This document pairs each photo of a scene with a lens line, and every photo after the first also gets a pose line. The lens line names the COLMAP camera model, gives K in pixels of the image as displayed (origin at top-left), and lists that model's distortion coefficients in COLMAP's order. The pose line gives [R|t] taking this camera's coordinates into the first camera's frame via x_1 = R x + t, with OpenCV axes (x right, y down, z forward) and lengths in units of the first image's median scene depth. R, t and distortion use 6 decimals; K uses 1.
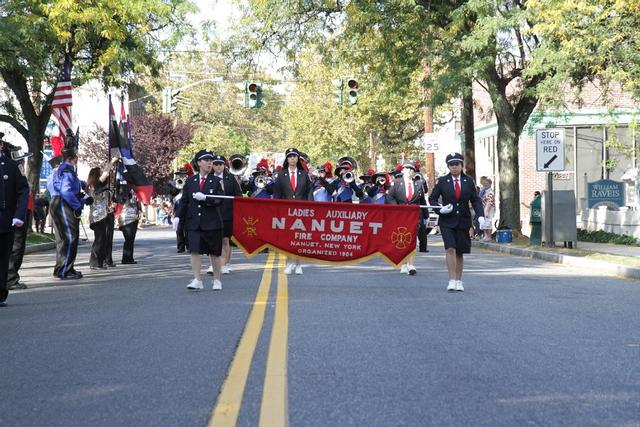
lens RADIAL K [[775.2, 0, 320.0], [0, 775.2, 213.5], [0, 0, 1]] dist [0.063180, -0.016267]
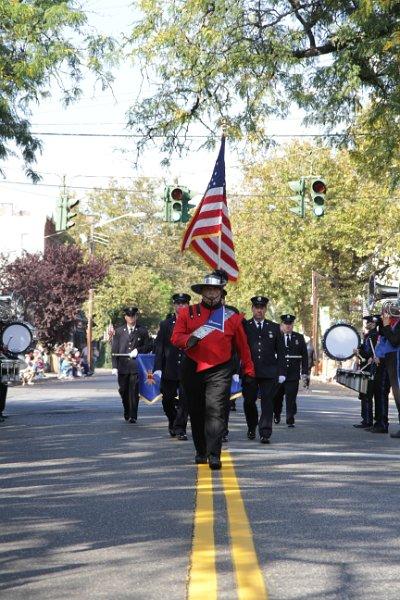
lens RADIAL K [[726.7, 0, 200.0], [0, 726.7, 300.0], [0, 0, 1]] dist [0.063180, -0.016267]
pose [[0.998208, 0.015156, -0.057891, -0.016712], [-0.020215, 0.995931, -0.087823, -0.003485], [0.056324, 0.088836, 0.994452, 0.230282]]
